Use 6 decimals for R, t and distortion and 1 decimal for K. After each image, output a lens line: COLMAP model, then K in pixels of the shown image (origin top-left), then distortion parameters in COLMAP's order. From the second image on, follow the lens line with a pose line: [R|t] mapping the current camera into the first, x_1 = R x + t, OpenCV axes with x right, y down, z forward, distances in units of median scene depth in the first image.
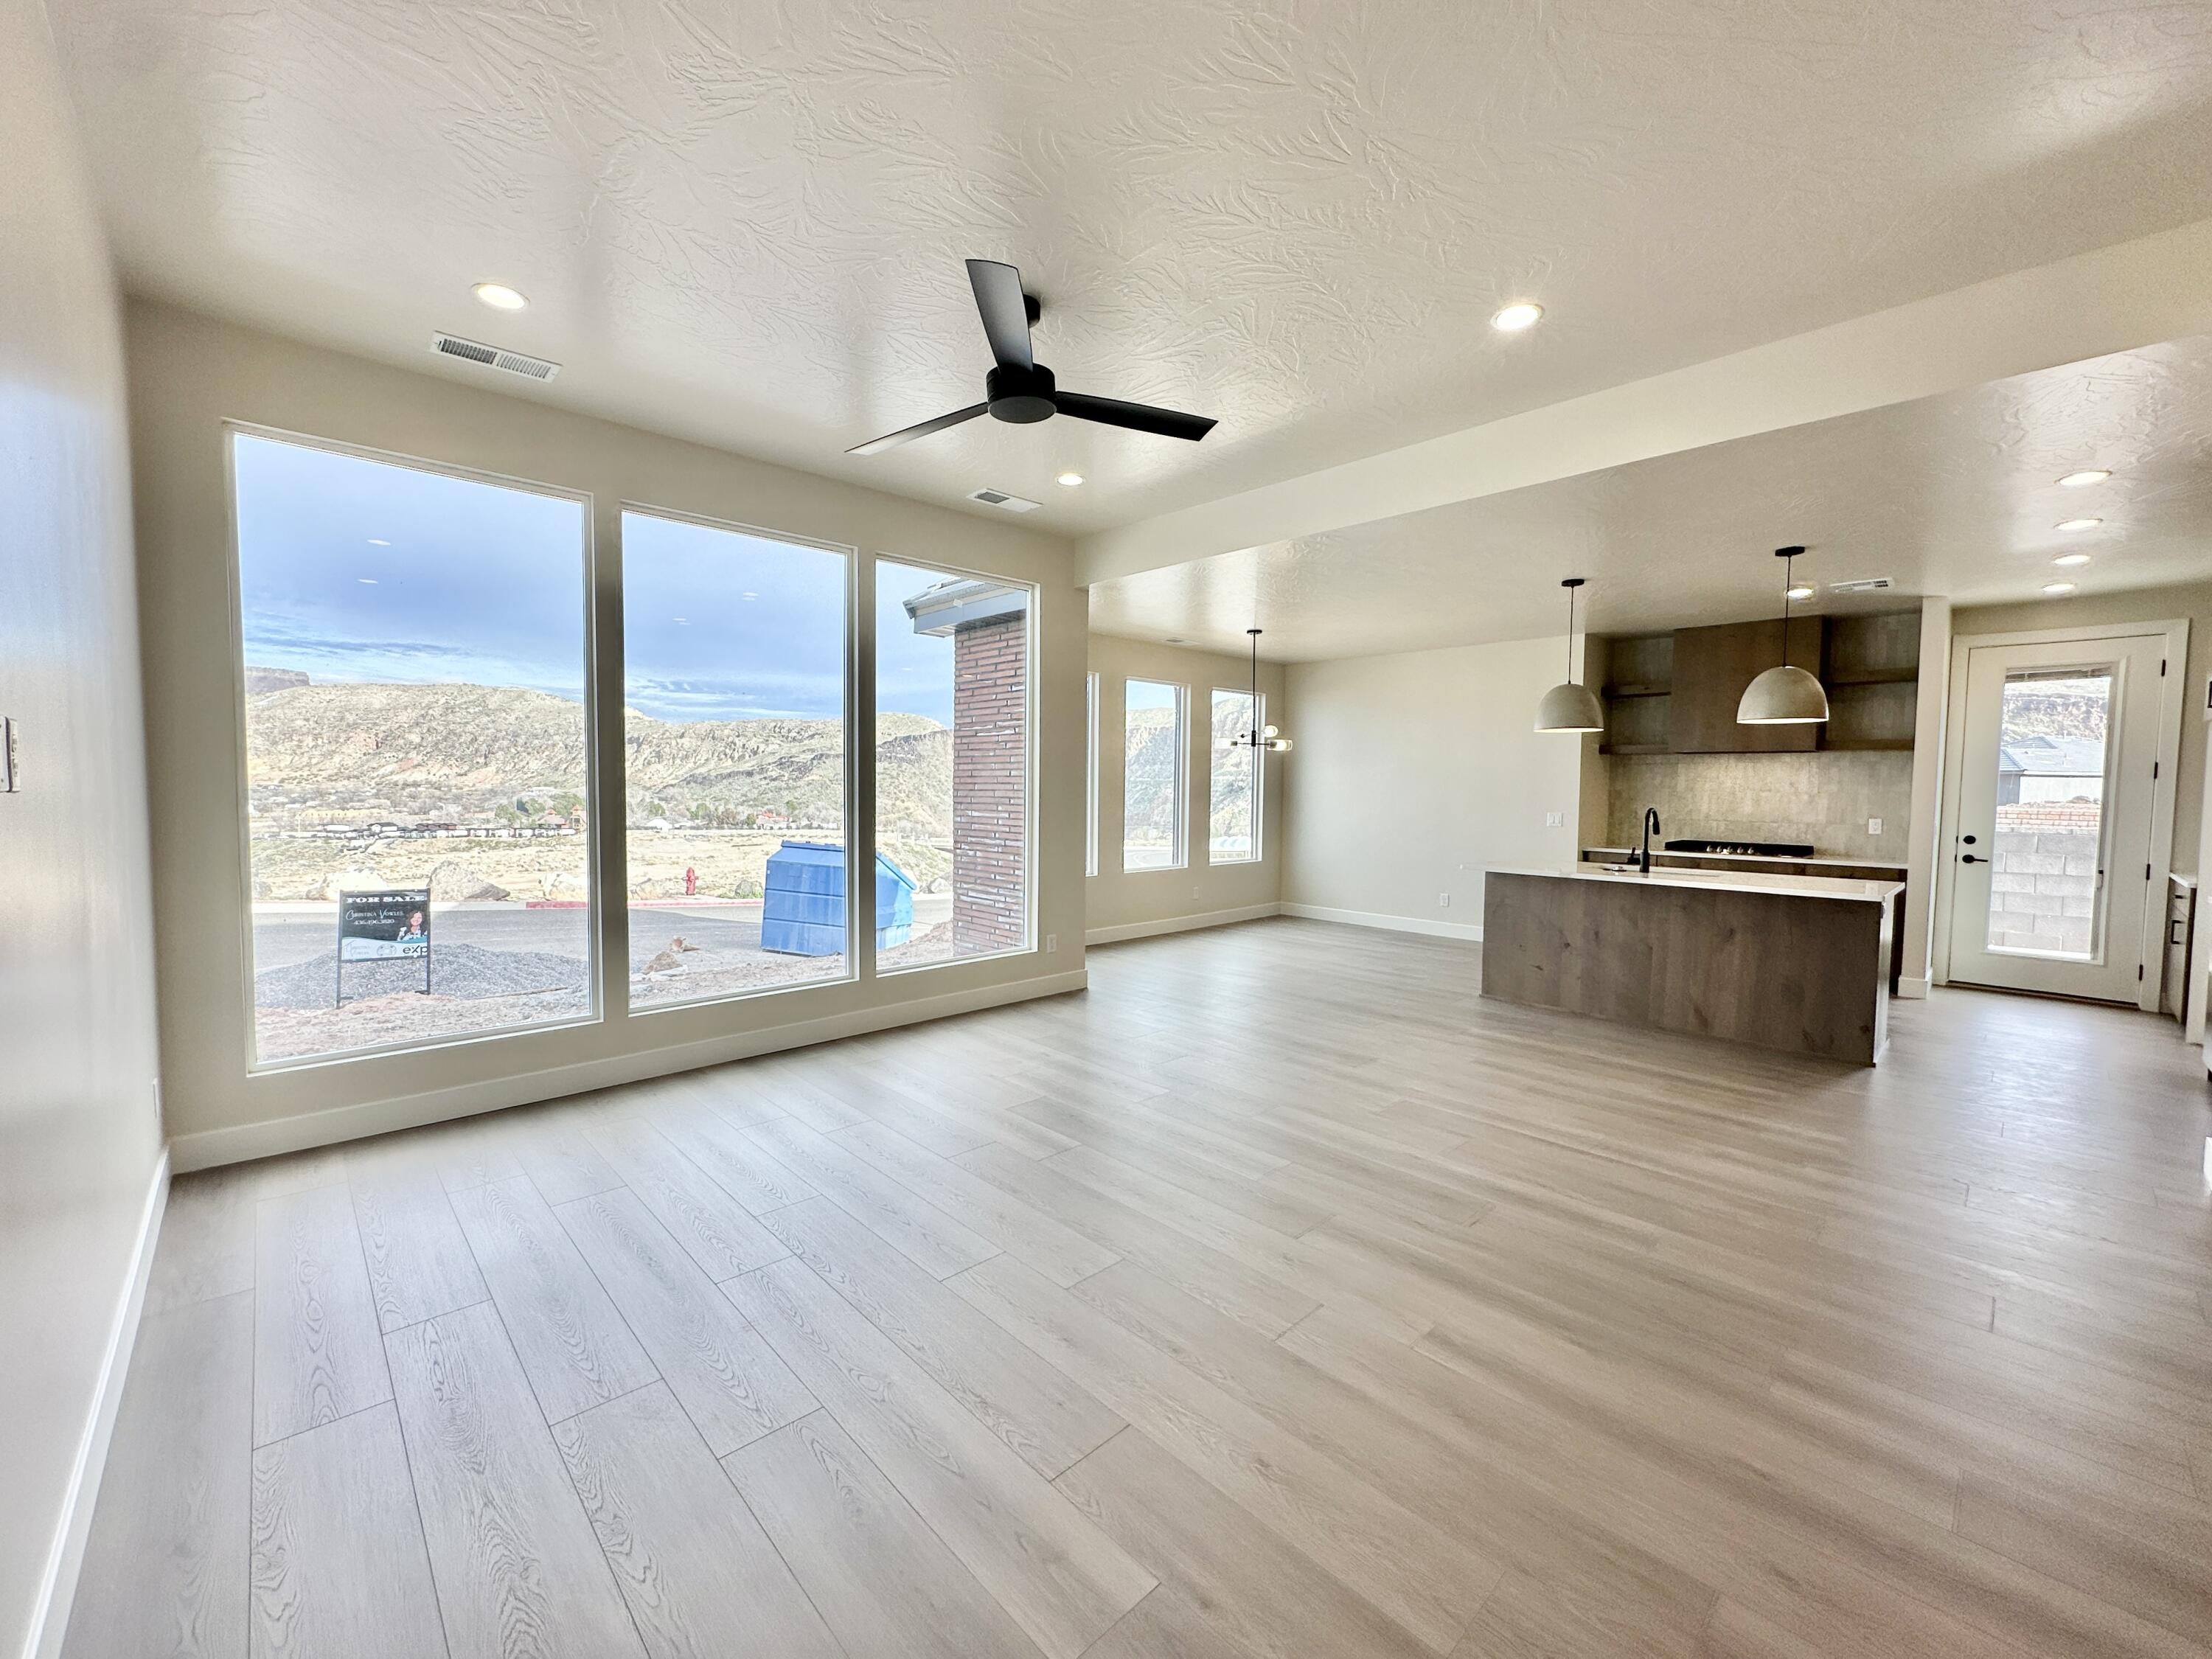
lens RADIAL K [[885.7, 0, 1110.8], [0, 885.7, 829.4], [0, 0, 1]] dist [-0.002250, 0.000439]
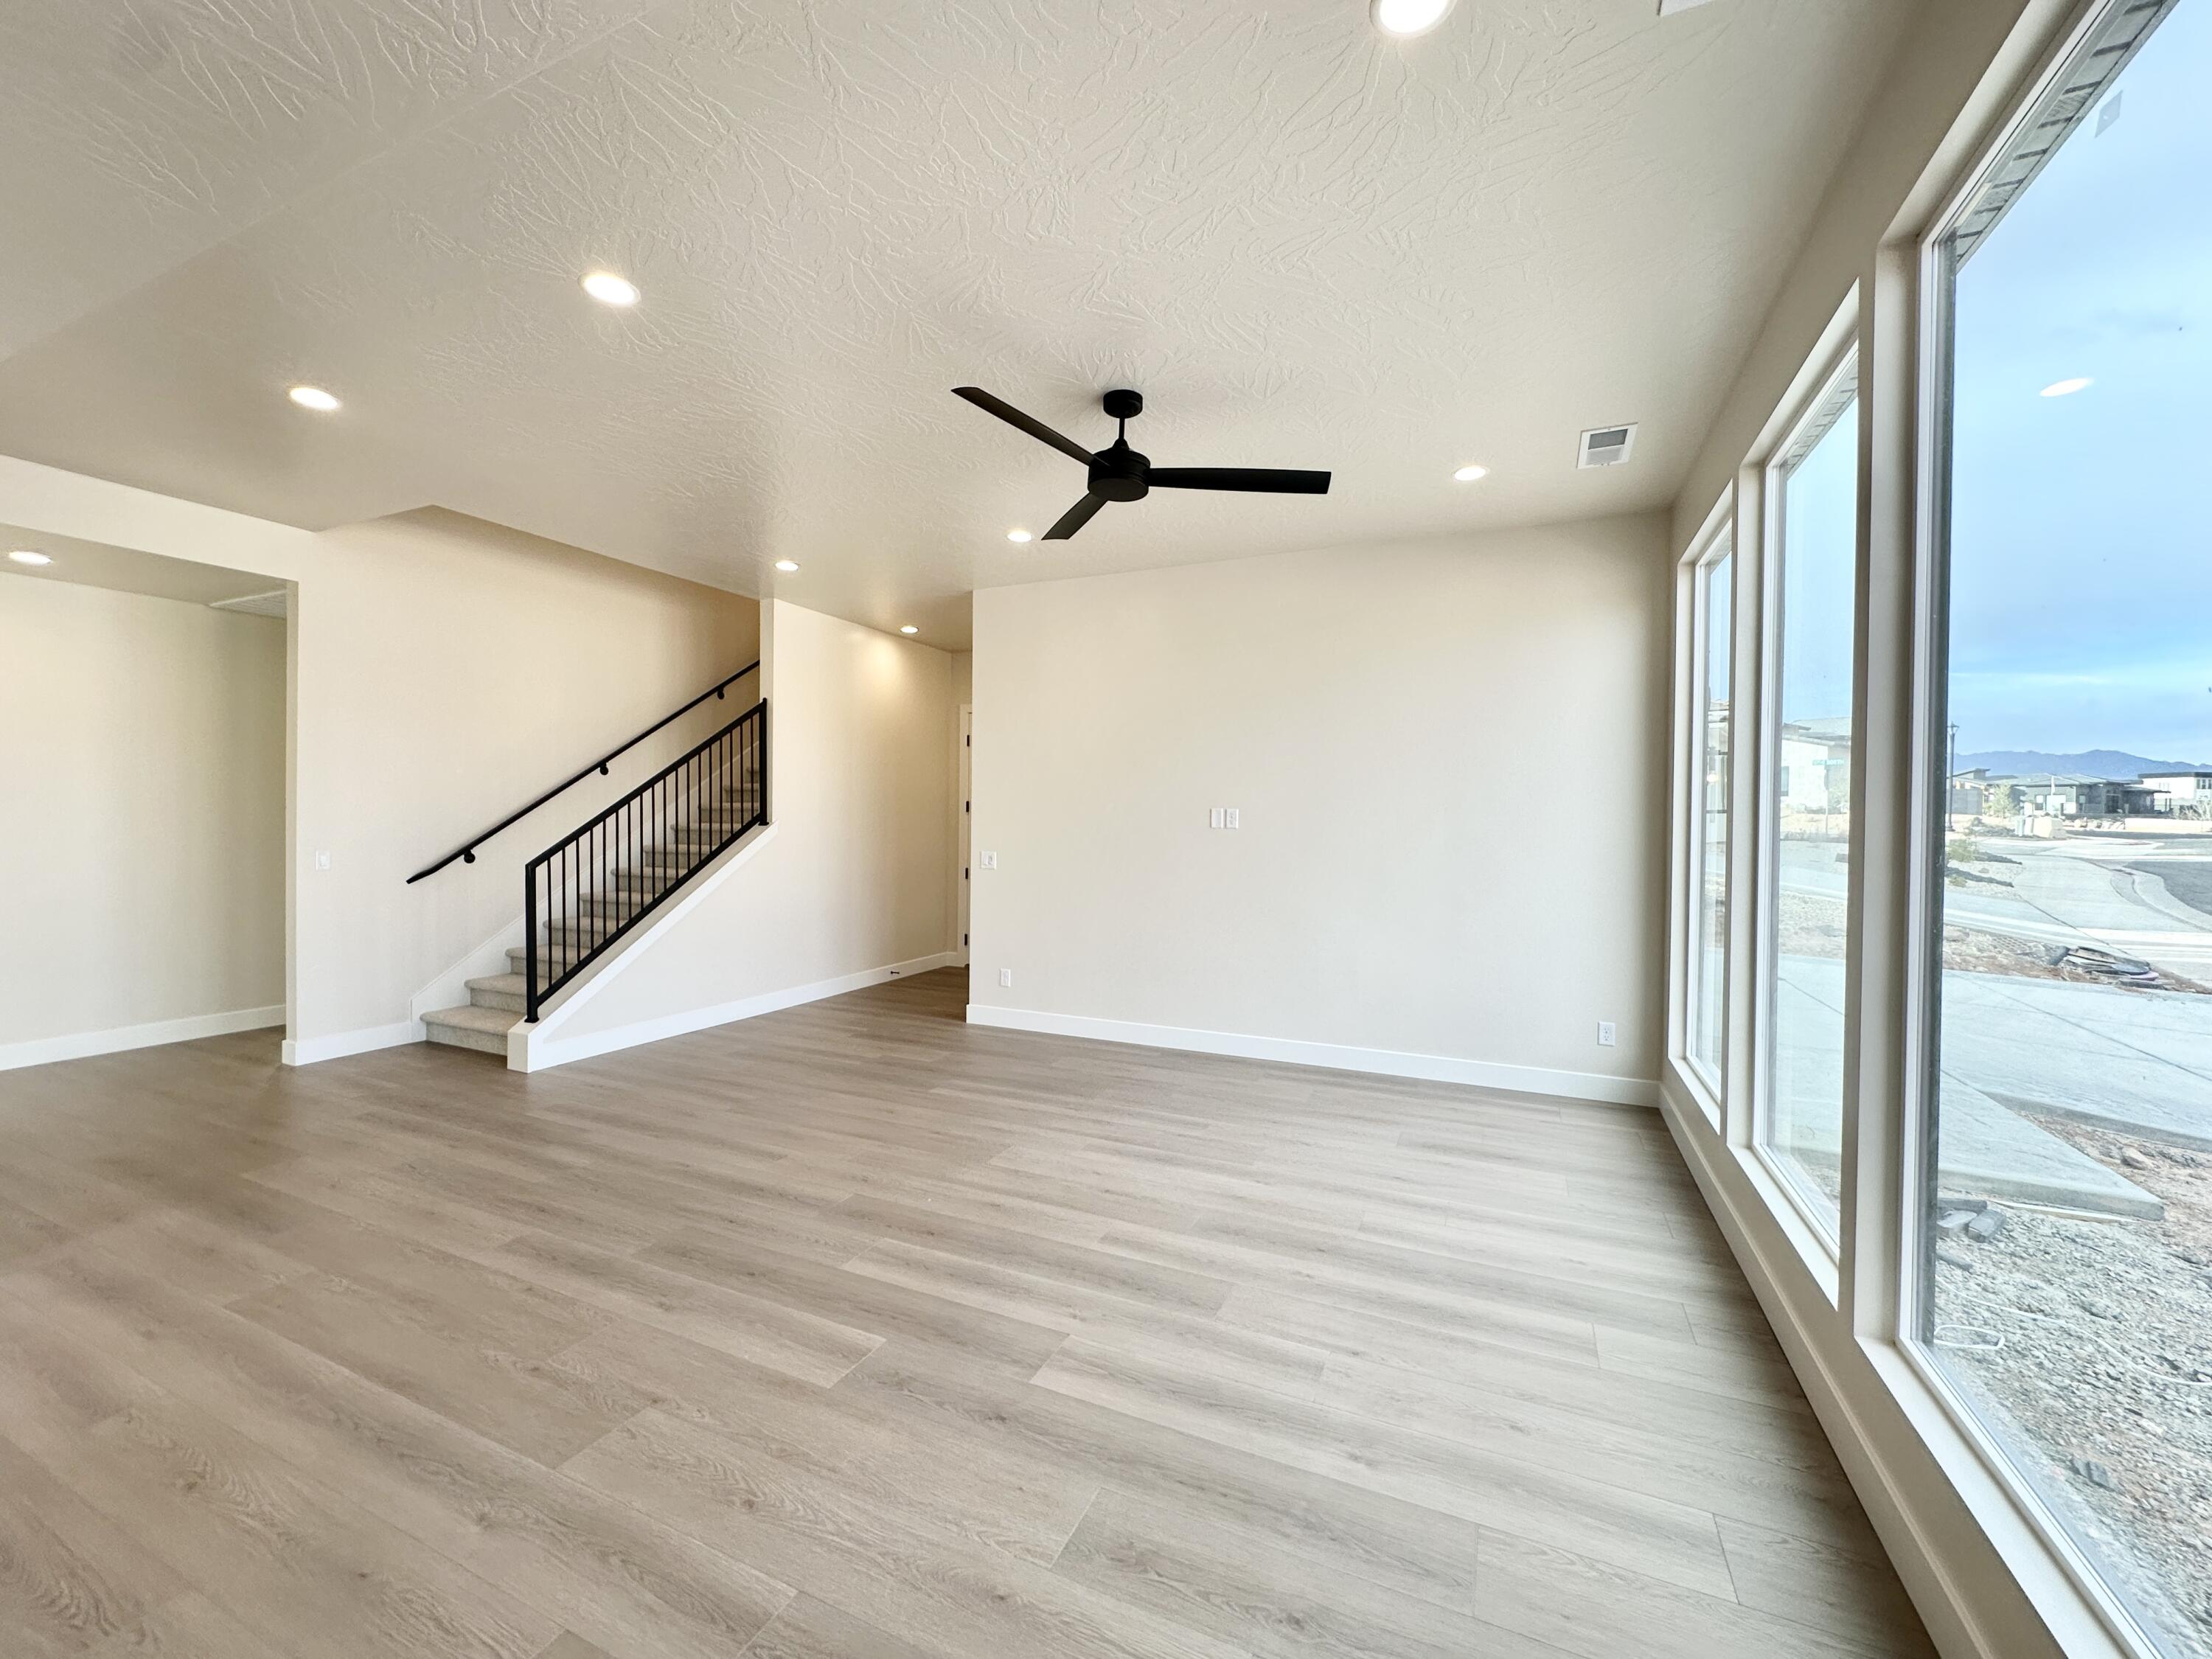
lens RADIAL K [[885.7, 0, 1104.2], [0, 885.7, 836.2], [0, 0, 1]] dist [-0.002250, 0.000439]
pose [[-0.928294, -0.013446, -0.371603, 0.143112], [-0.040337, 0.997090, 0.064687, -0.050494], [0.369652, 0.075038, -0.926135, 0.917525]]
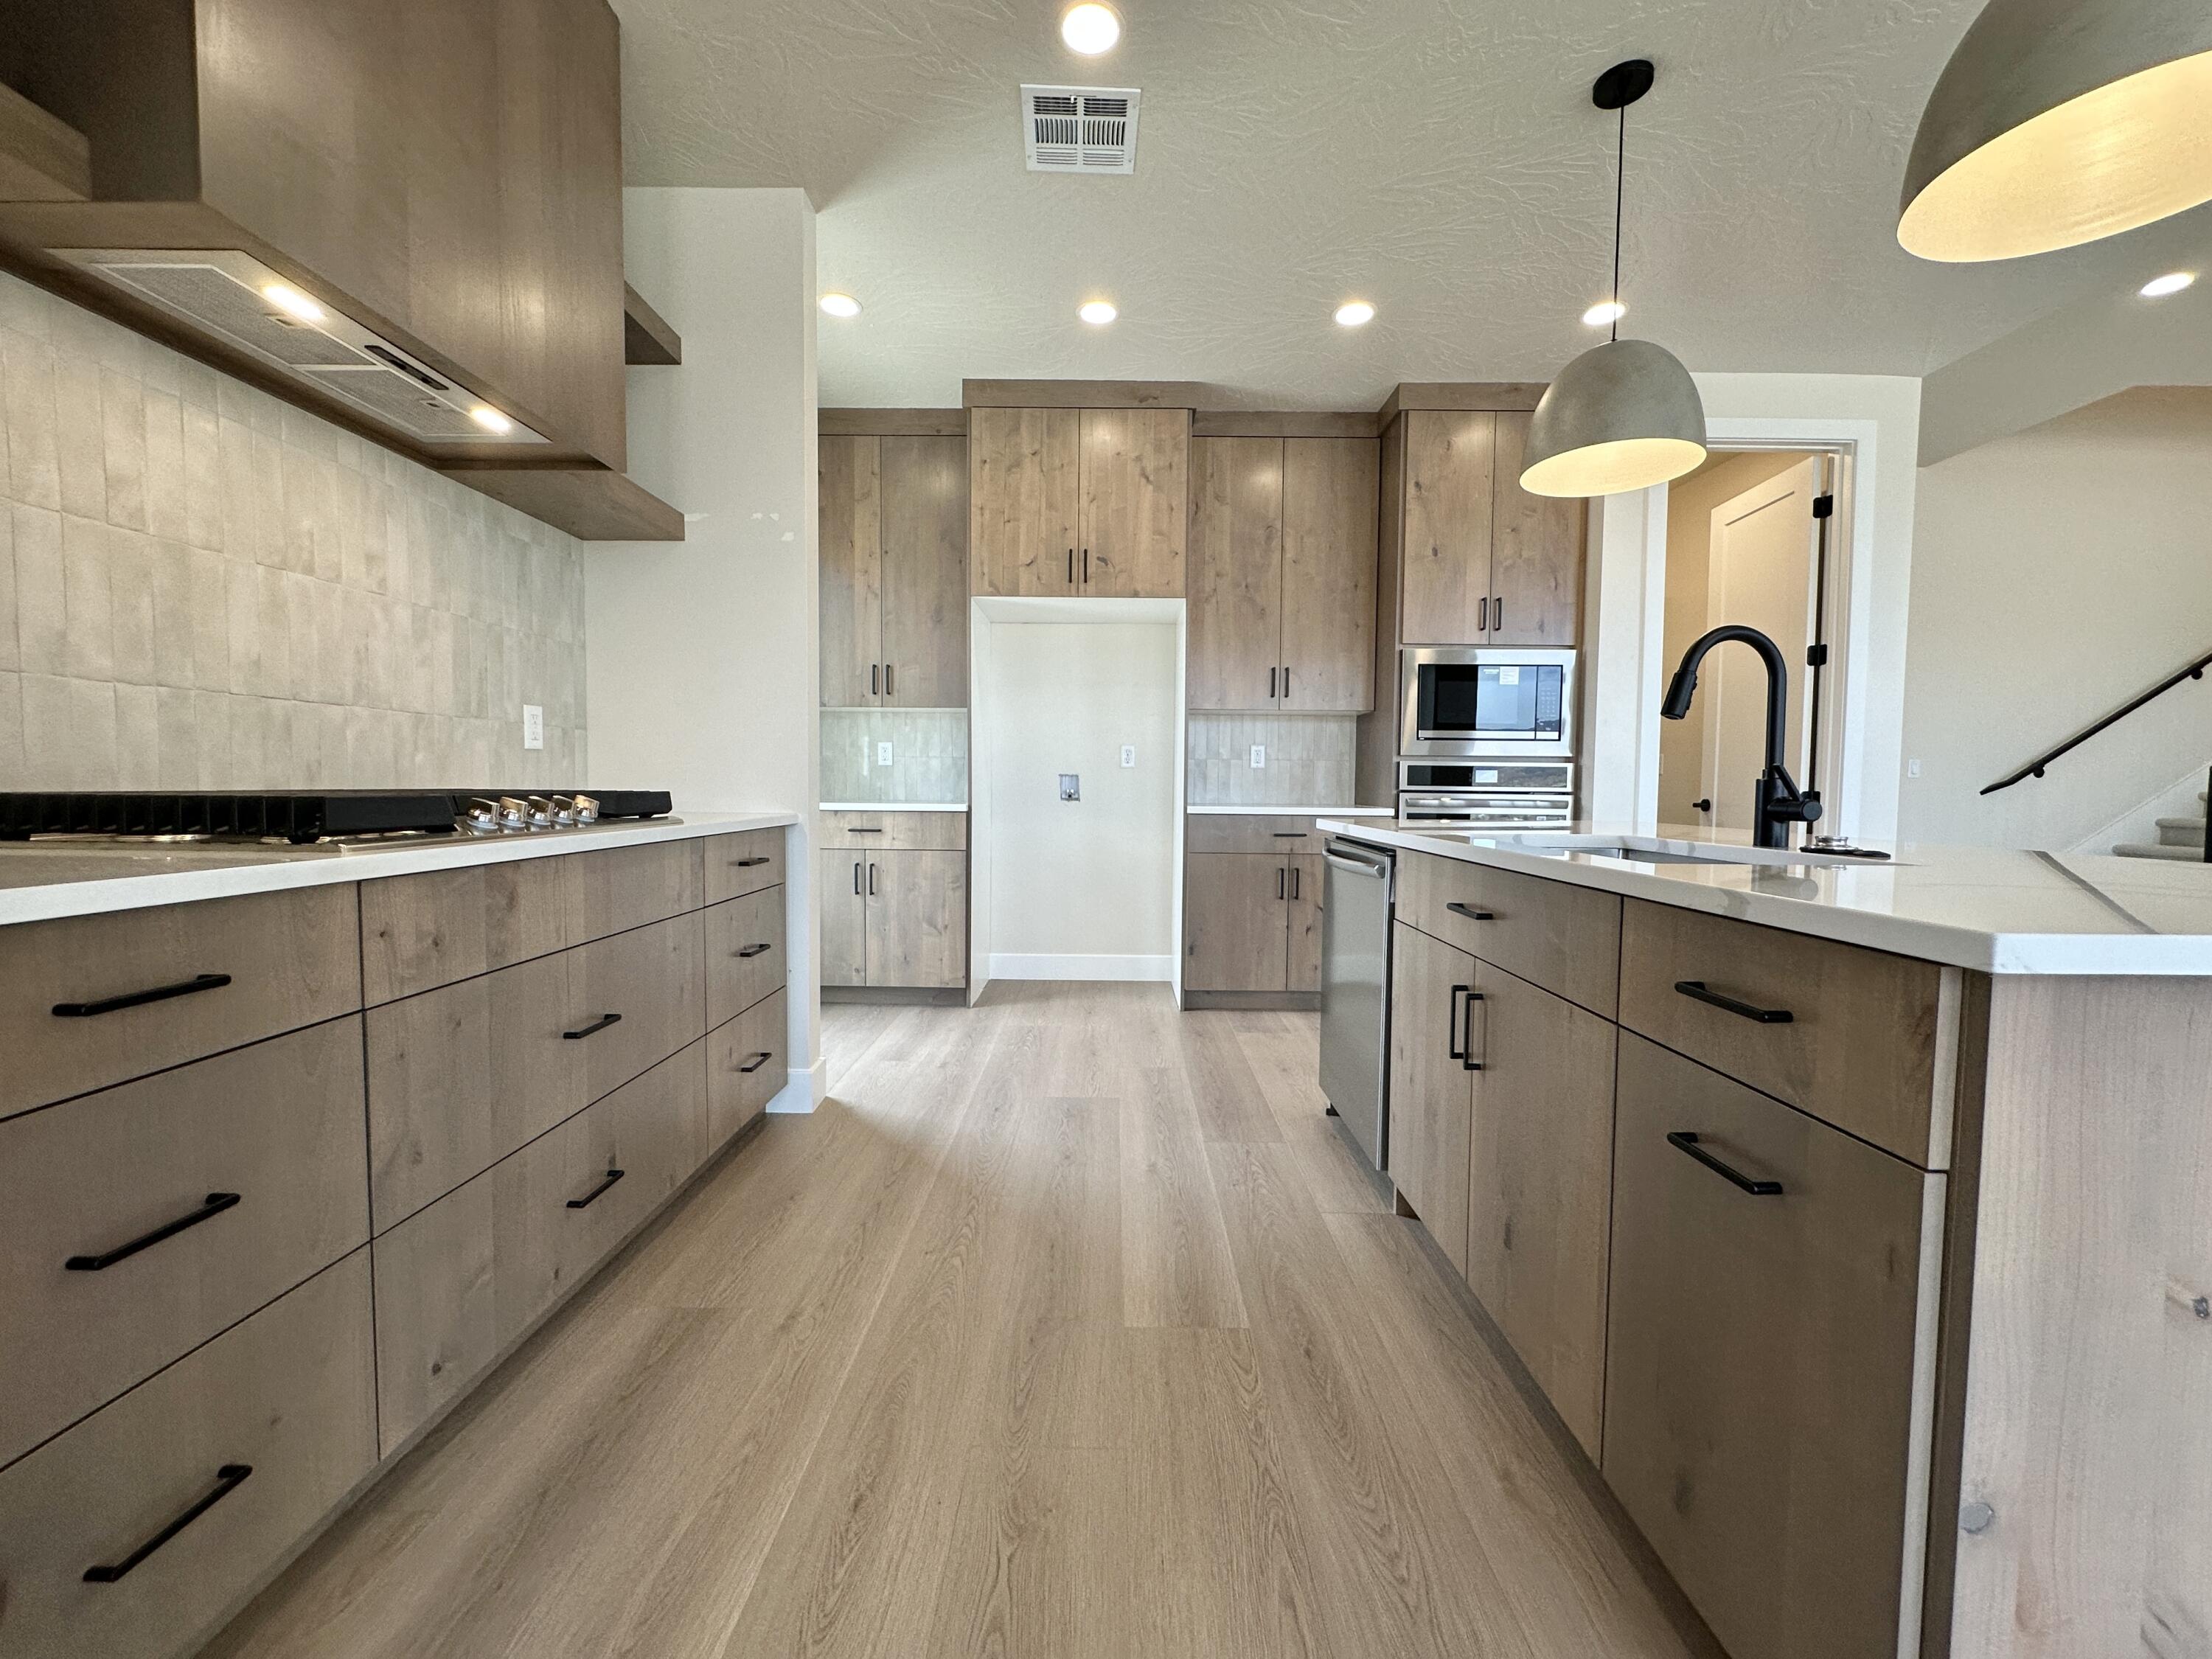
lens RADIAL K [[885.7, 0, 1104.4], [0, 885.7, 827.6], [0, 0, 1]] dist [-0.002250, 0.000439]
pose [[-0.717658, -0.051506, 0.694489, 0.449318], [0.019076, 0.995433, 0.093537, 0.008055], [-0.696135, 0.080376, -0.713397, 1.101950]]
